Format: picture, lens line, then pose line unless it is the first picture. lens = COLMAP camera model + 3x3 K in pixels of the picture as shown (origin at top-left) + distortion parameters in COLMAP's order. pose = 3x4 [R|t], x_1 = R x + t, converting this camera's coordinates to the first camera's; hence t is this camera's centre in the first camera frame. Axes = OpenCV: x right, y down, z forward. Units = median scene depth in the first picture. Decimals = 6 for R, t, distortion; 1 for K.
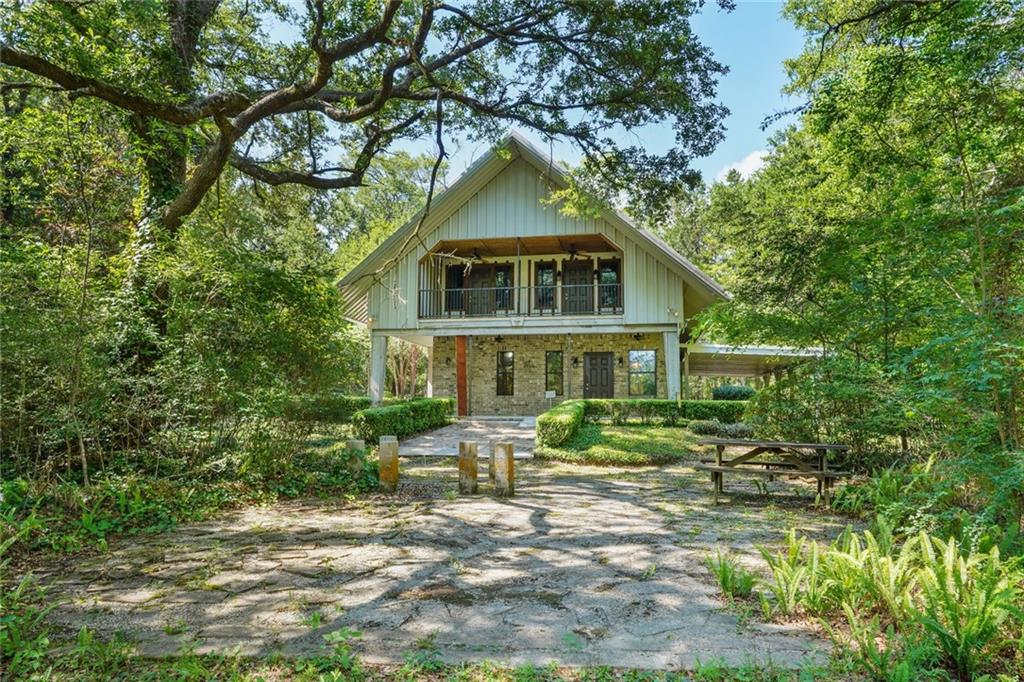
lens RADIAL K [[687.2, 0, 512.0], [0, 687.2, 348.6], [0, 0, 1]] dist [0.027833, -0.003107]
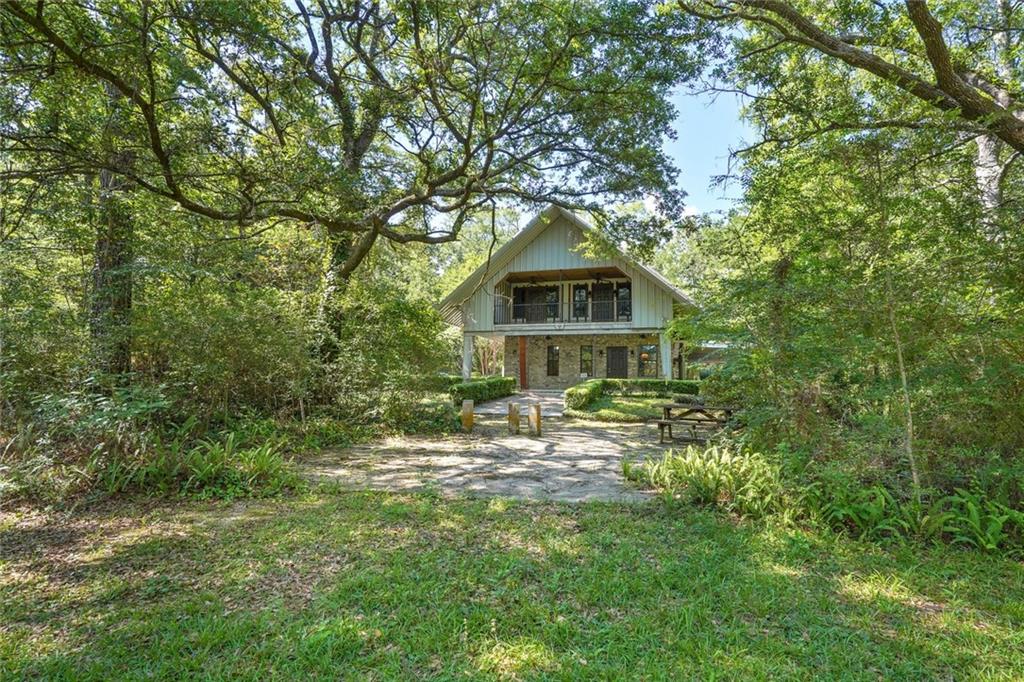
lens RADIAL K [[491.1, 0, 513.4], [0, 491.1, 336.0], [0, 0, 1]] dist [0.006659, 0.000638]
pose [[0.994267, -0.000927, -0.106921, 0.040506], [-0.000412, 0.999922, -0.012501, -0.009191], [0.106925, 0.012473, 0.994189, -0.123982]]
